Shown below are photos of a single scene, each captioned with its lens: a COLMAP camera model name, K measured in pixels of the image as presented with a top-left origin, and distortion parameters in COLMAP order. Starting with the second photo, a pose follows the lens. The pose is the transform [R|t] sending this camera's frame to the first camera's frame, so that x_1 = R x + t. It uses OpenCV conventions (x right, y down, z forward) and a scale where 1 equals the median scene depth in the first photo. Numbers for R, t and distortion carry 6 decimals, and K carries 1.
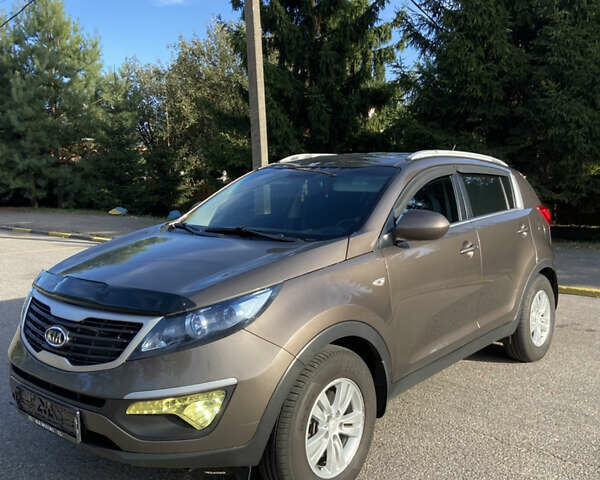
lens RADIAL K [[583.3, 0, 303.3], [0, 583.3, 226.8], [0, 0, 1]] dist [0.059930, 0.000000]
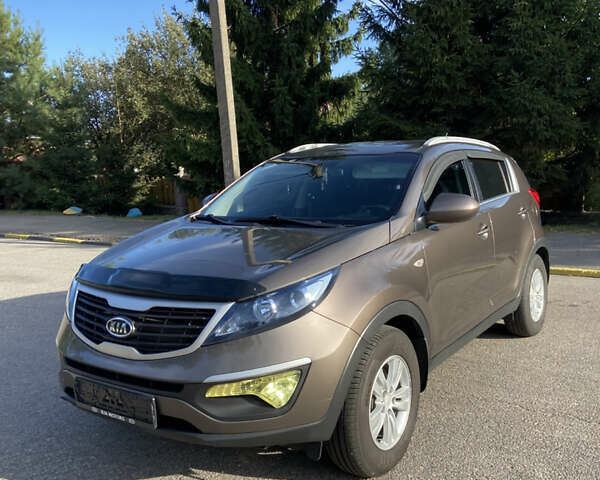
lens RADIAL K [[583.3, 0, 300.1], [0, 583.3, 239.3], [0, 0, 1]] dist [0.059930, 0.000000]
pose [[0.995469, -0.034547, 0.088592, -0.114686], [0.031941, 0.999019, 0.030675, 0.008888], [-0.089565, -0.027706, 0.995596, -0.011327]]
